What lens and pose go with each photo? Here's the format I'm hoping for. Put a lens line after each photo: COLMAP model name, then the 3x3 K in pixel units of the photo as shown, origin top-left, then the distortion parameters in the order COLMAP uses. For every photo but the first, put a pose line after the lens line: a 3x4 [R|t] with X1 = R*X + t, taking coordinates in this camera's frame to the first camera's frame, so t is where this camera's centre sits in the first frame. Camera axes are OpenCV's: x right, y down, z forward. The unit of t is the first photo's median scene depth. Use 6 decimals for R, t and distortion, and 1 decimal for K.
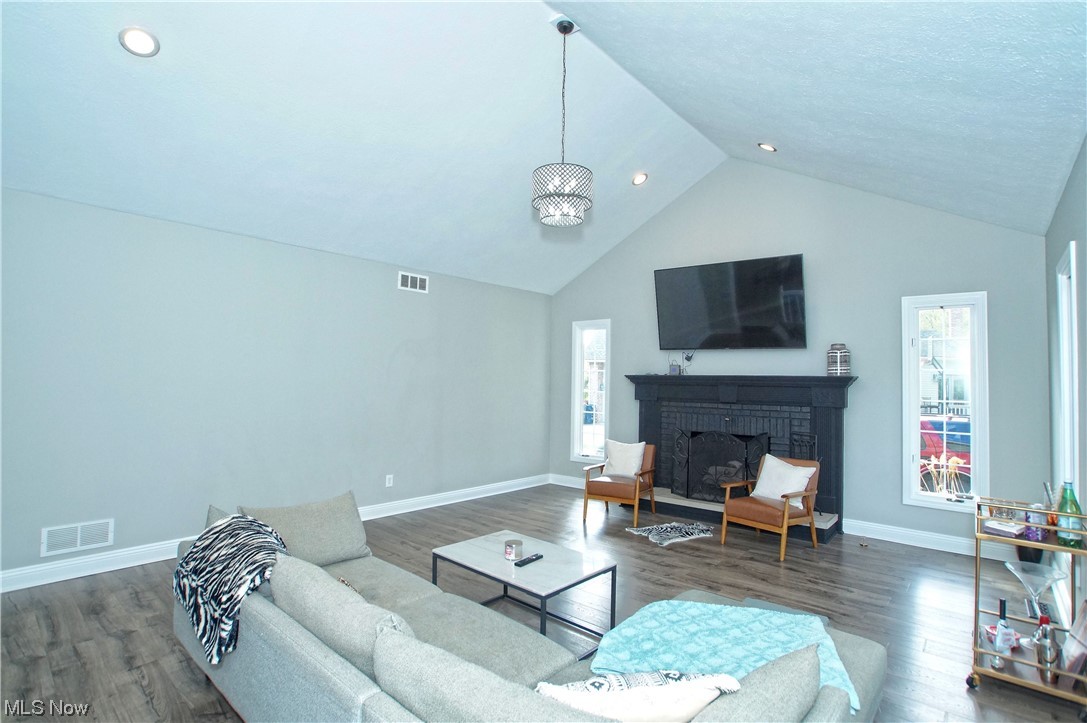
lens RADIAL K [[521.8, 0, 540.7], [0, 521.8, 367.7], [0, 0, 1]] dist [-0.039876, 0.004120]
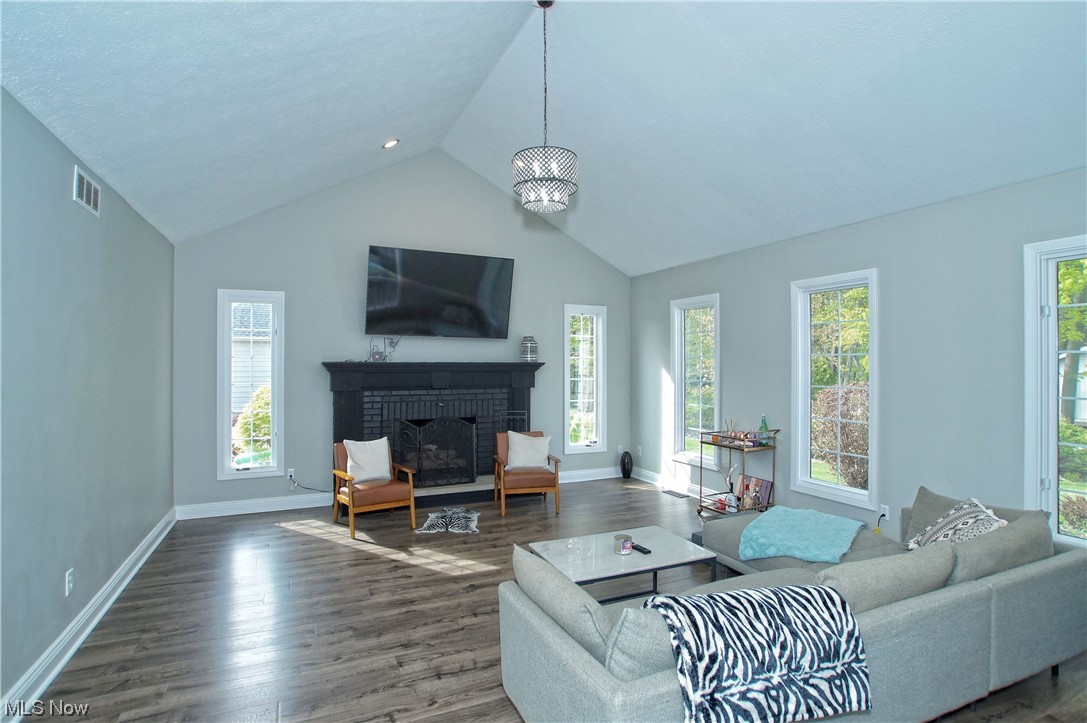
lens RADIAL K [[551.6, 0, 533.3], [0, 551.6, 359.7], [0, 0, 1]] dist [-0.054422, -0.000338]
pose [[0.428578, -0.005680, 0.903487, -0.591890], [-0.013398, 0.999830, 0.012641, -0.006879], [-0.903405, -0.017523, 0.428430, 0.390842]]
